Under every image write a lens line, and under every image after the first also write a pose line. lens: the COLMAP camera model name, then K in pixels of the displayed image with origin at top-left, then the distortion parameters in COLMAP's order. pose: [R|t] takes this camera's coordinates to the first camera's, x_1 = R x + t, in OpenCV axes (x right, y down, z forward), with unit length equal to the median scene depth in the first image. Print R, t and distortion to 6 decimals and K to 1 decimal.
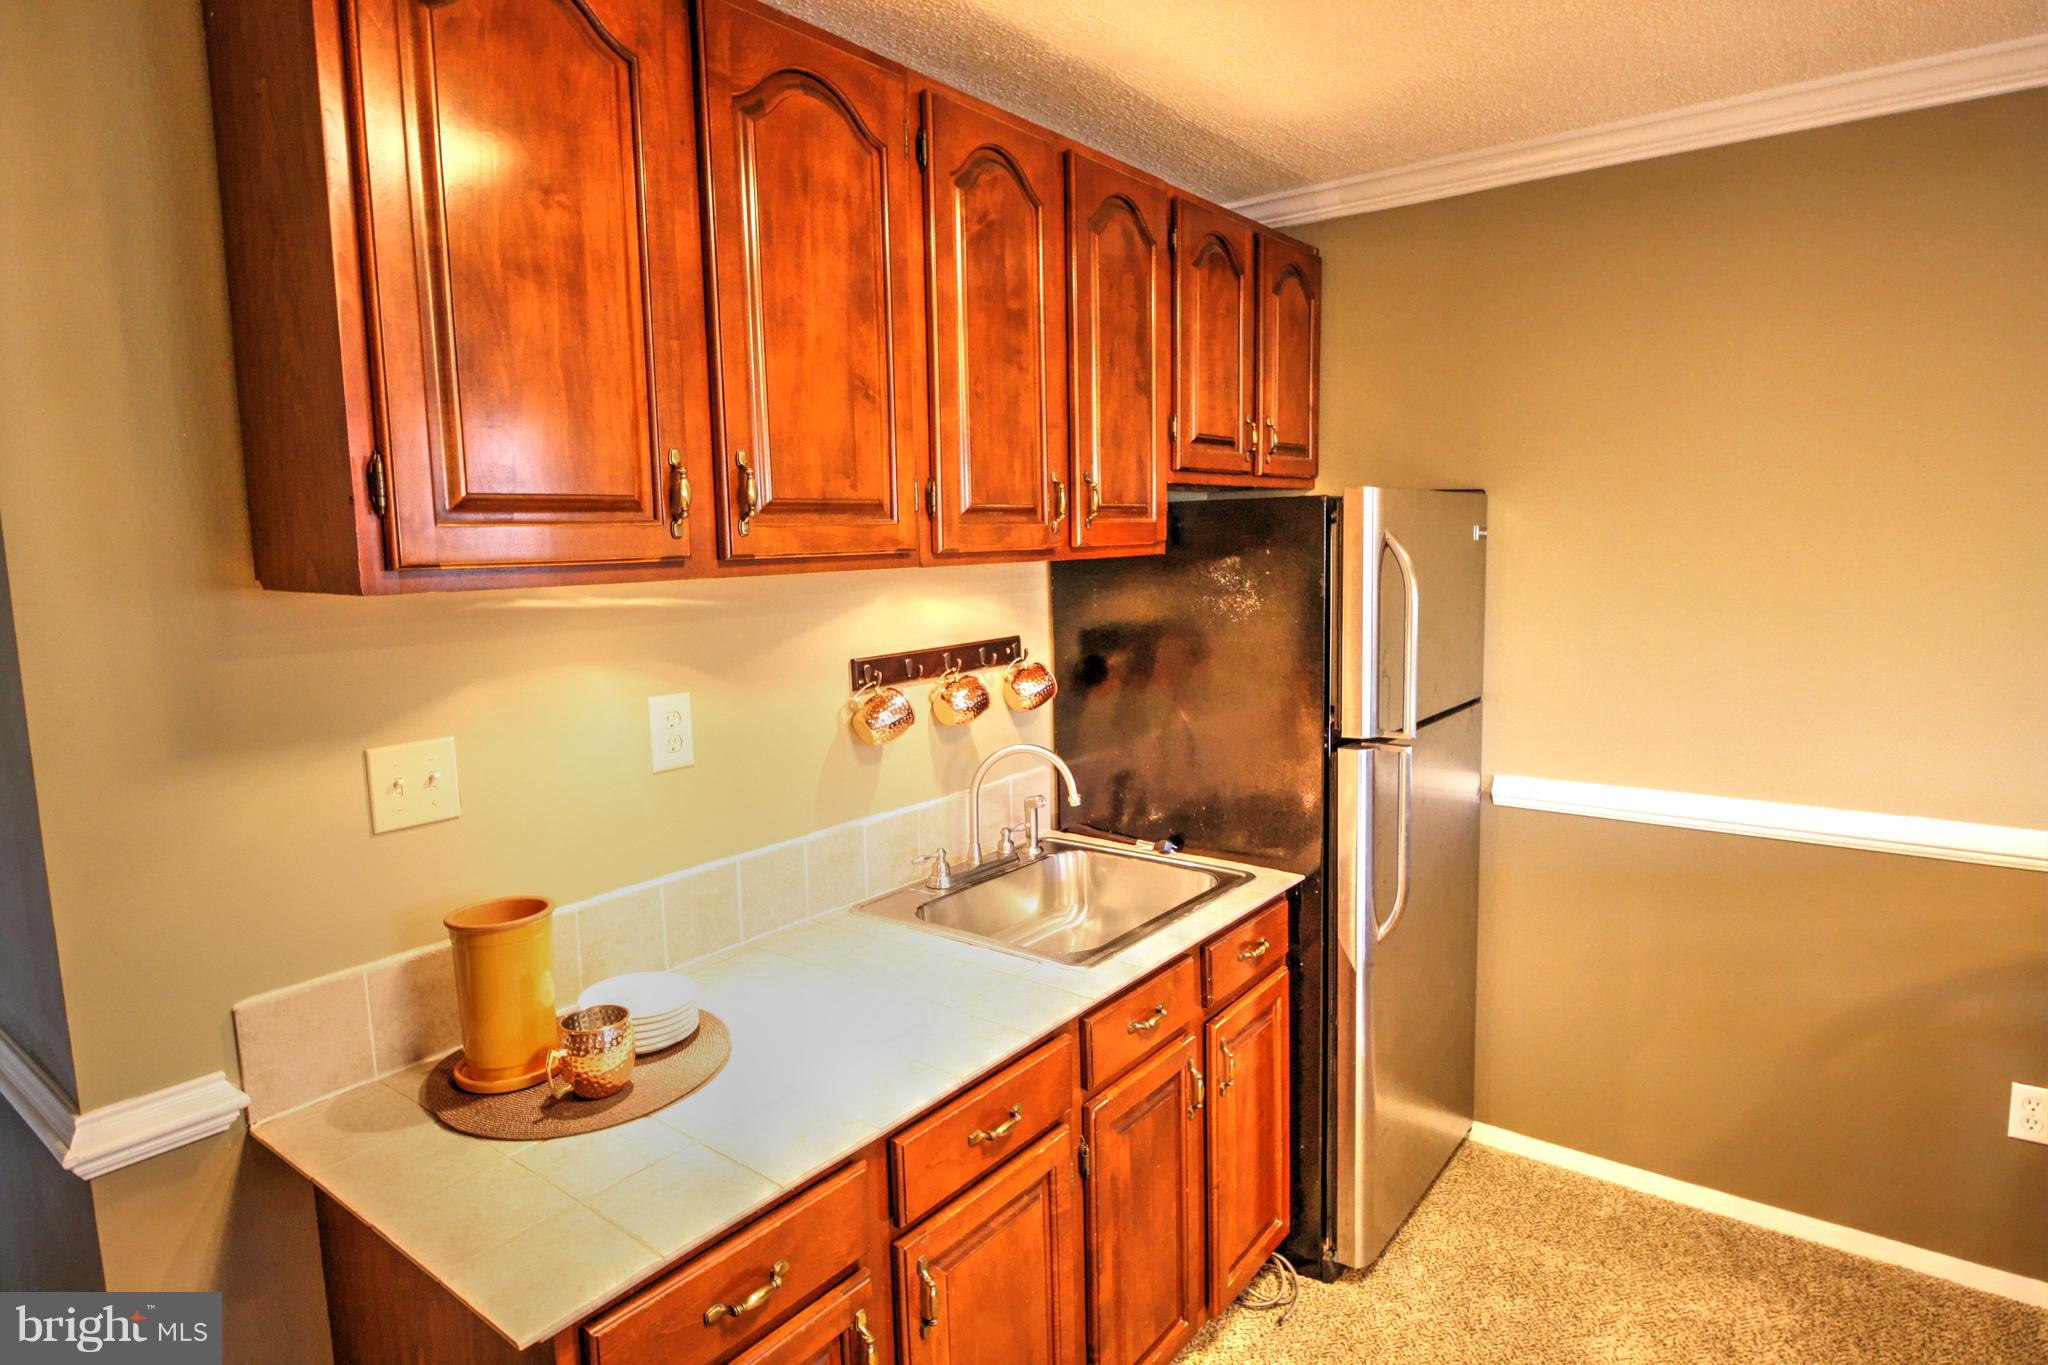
lens RADIAL K [[1167.4, 0, 1024.0], [0, 1167.4, 682.5], [0, 0, 1]] dist [0.017028, 0.000221]
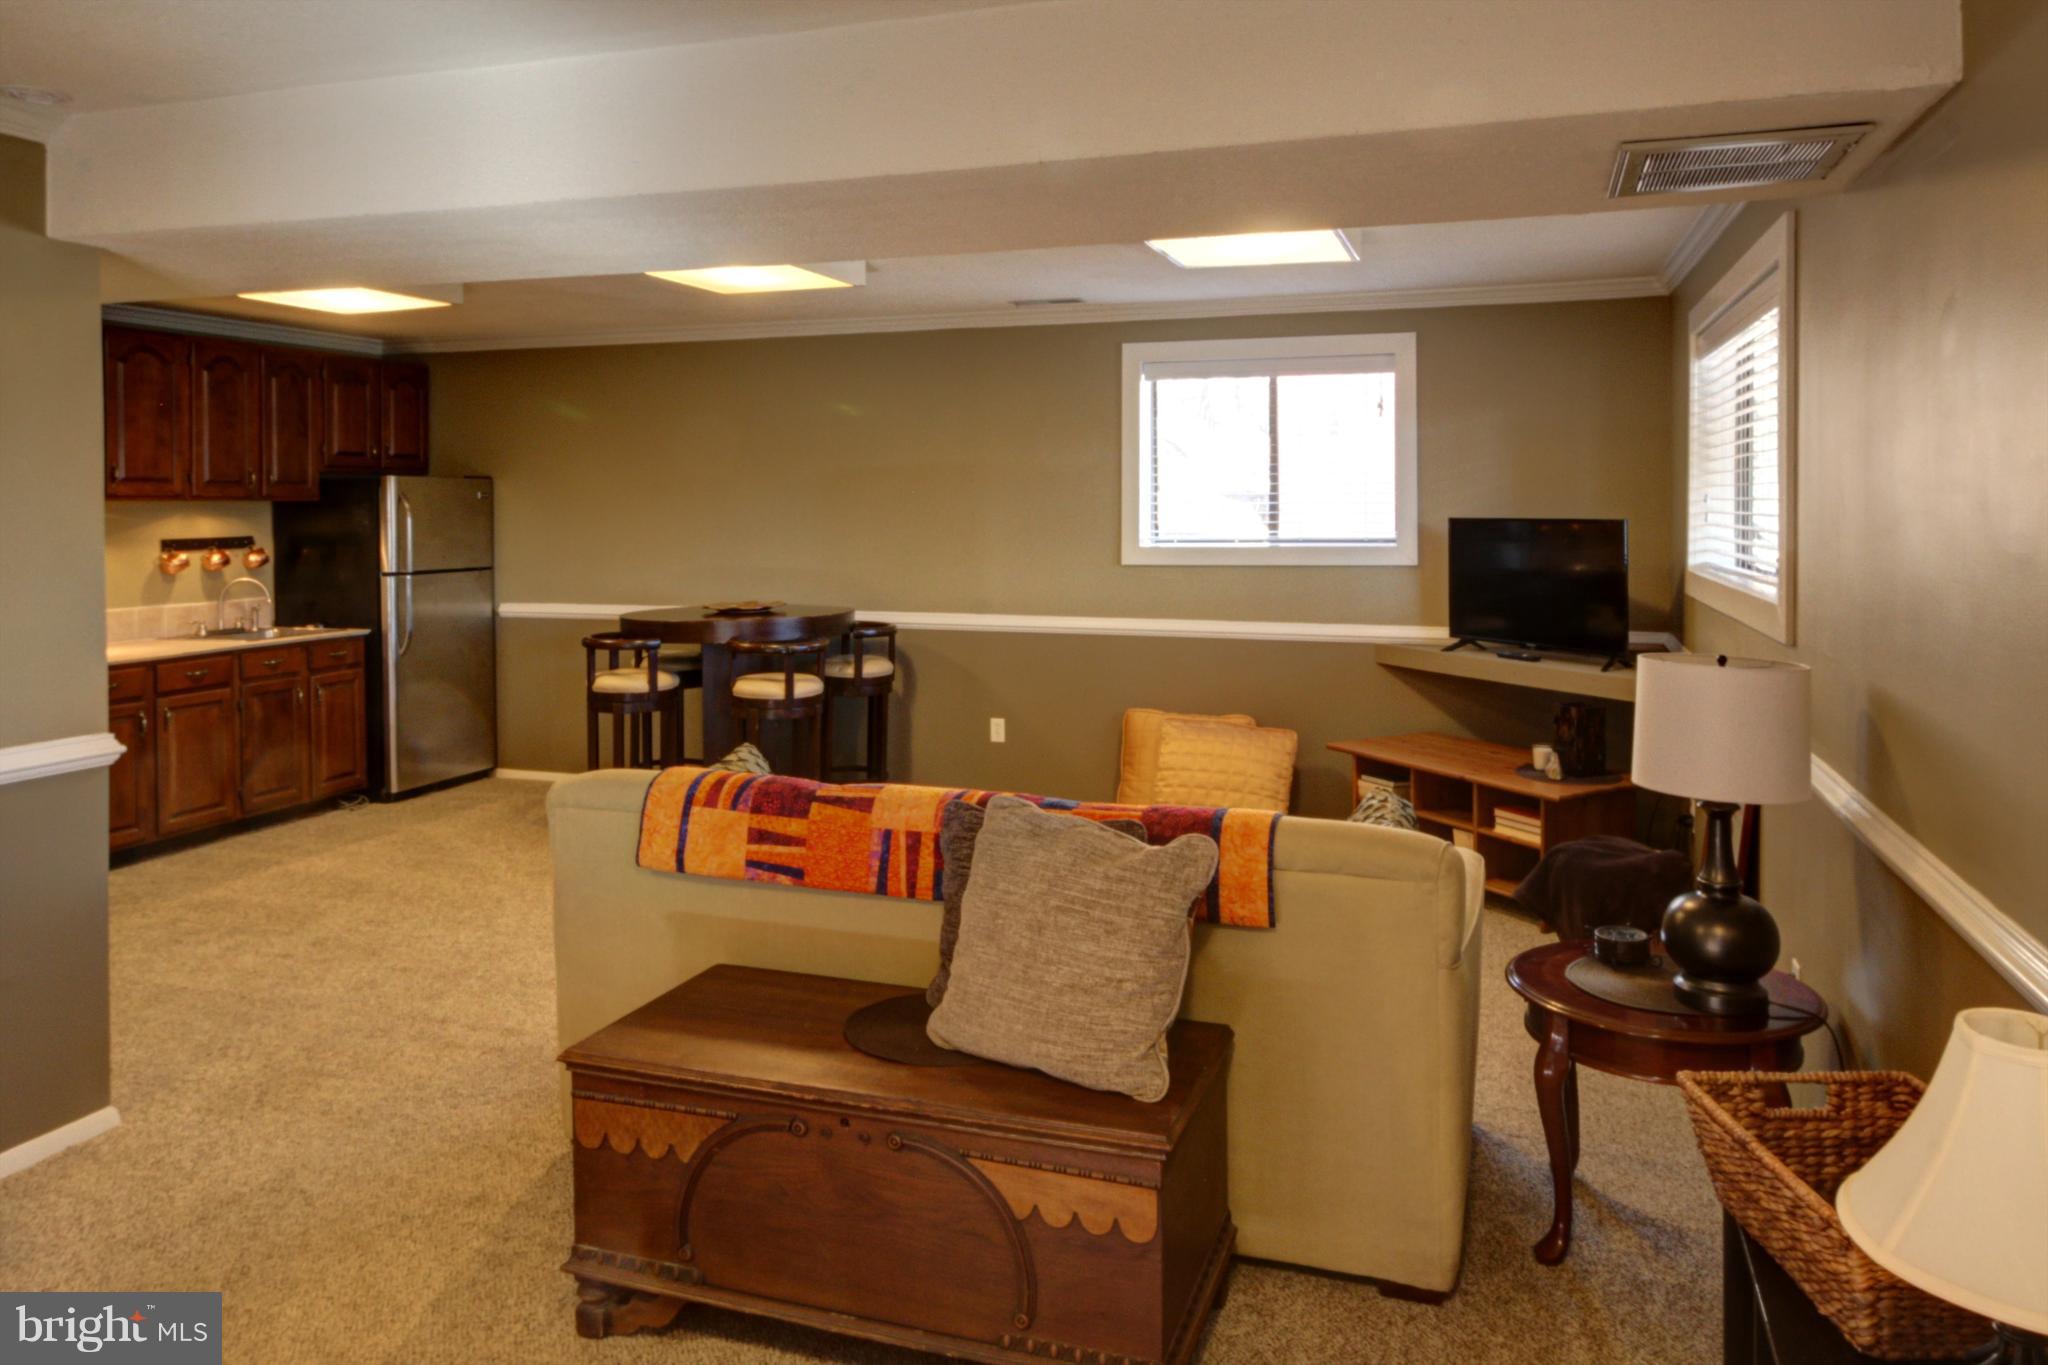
lens RADIAL K [[1433.1, 0, 1030.0], [0, 1433.1, 523.1], [0, 0, 1]] dist [0.027702, 0.001047]
pose [[0.943114, 0.017252, 0.332021, 0.640089], [0.020478, 0.993742, -0.109803, 0.360301], [-0.331837, 0.110356, 0.936859, -2.791709]]
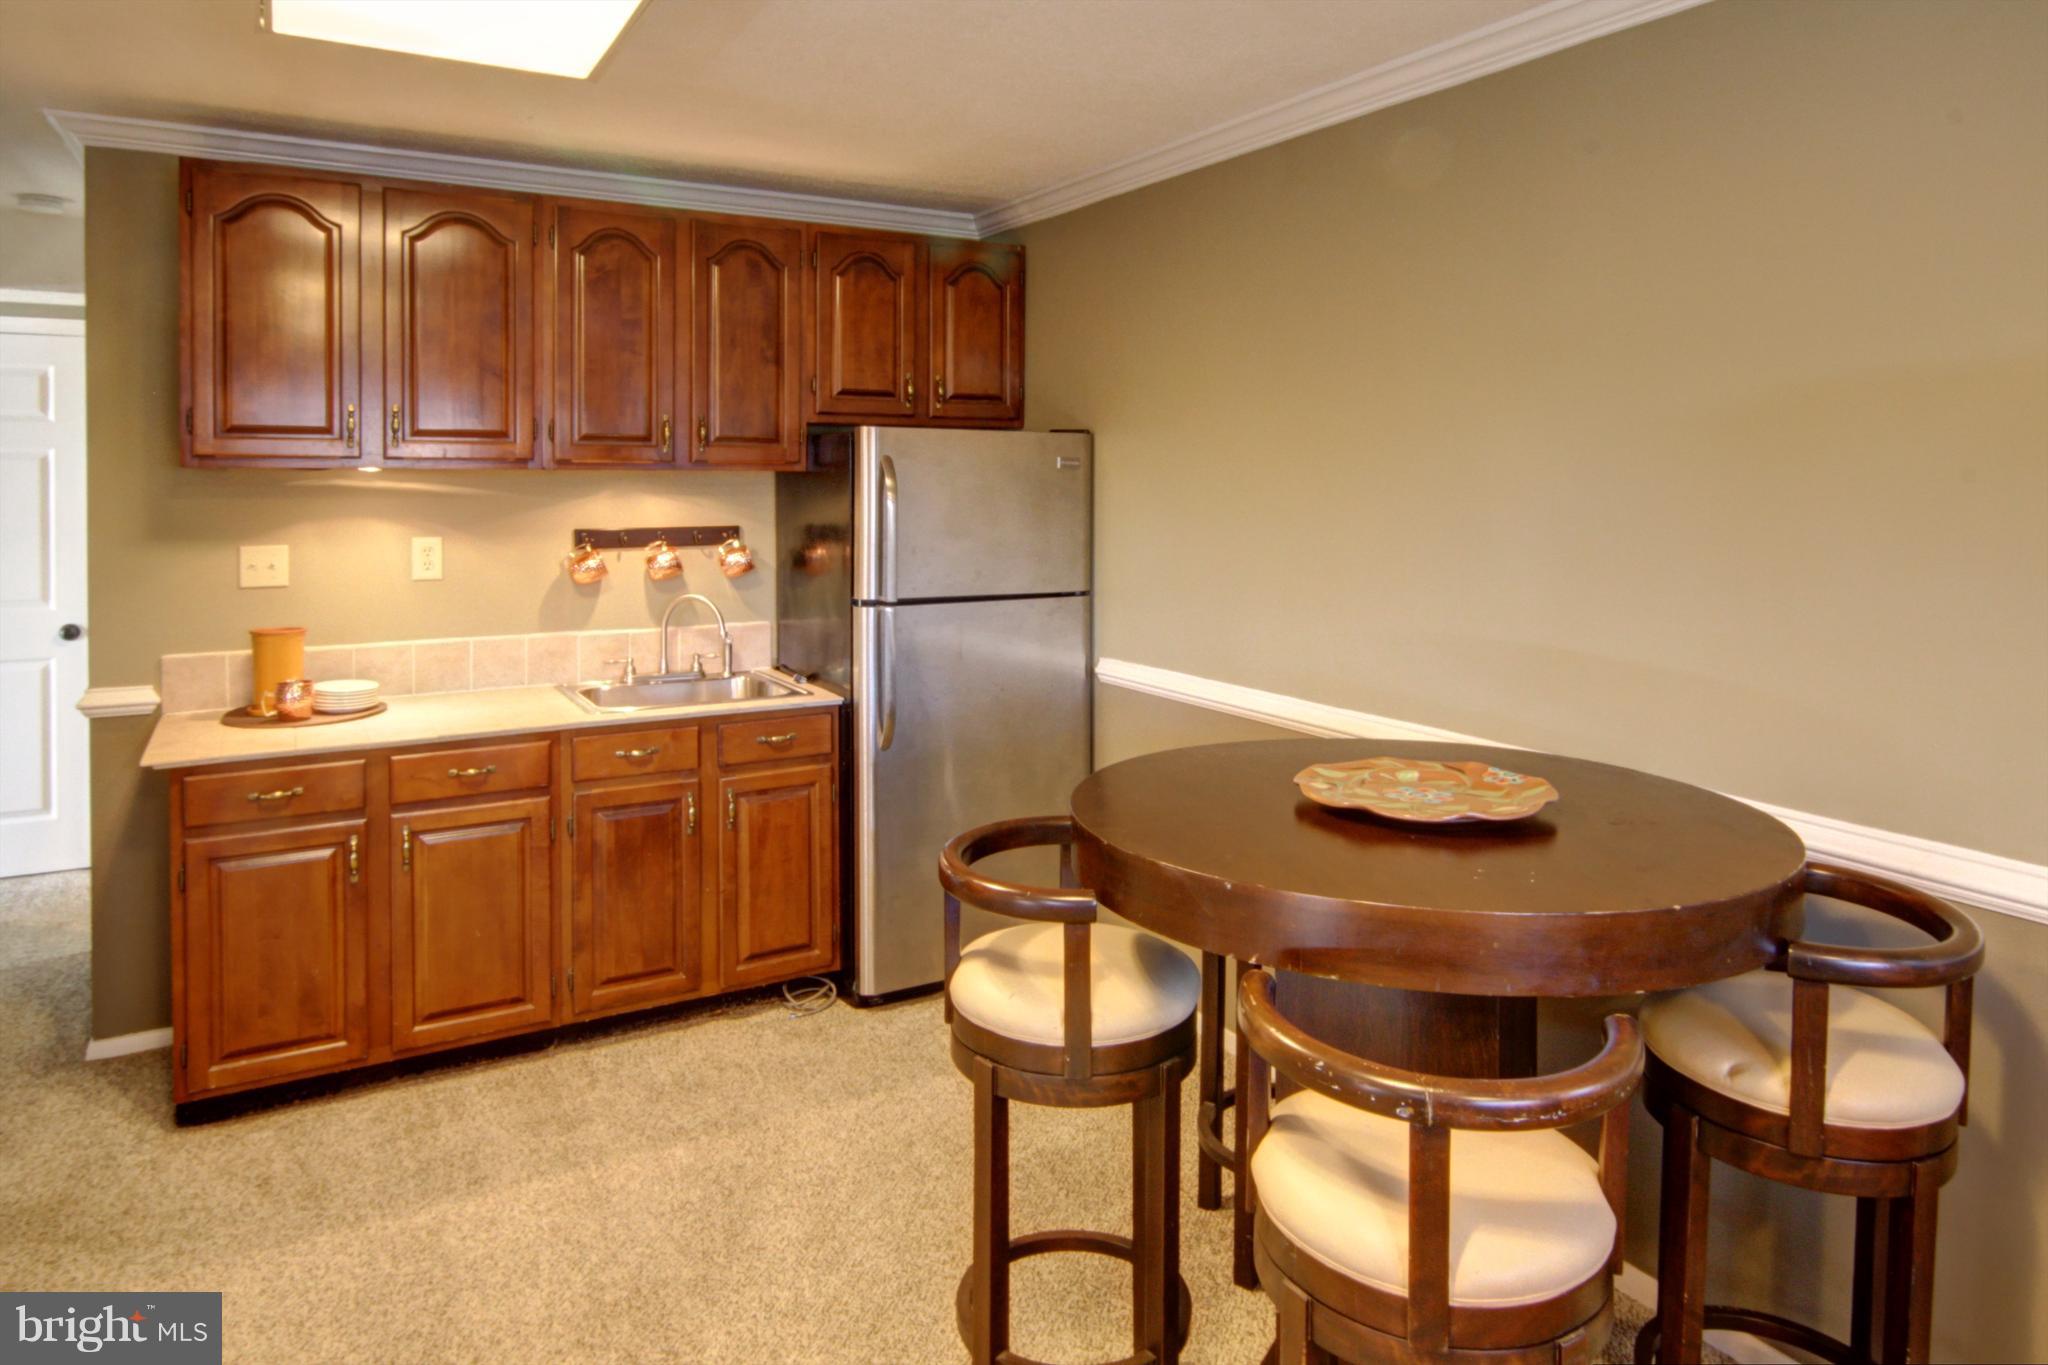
lens RADIAL K [[1319.6, 0, 1019.9], [0, 1319.6, 485.5], [0, 0, 1]] dist [-0.003602, -0.000255]
pose [[0.926762, 0.033679, -0.374136, 1.214467], [-0.074467, 0.992678, -0.095102, 0.053899], [0.368194, 0.115997, 0.922485, -0.499236]]
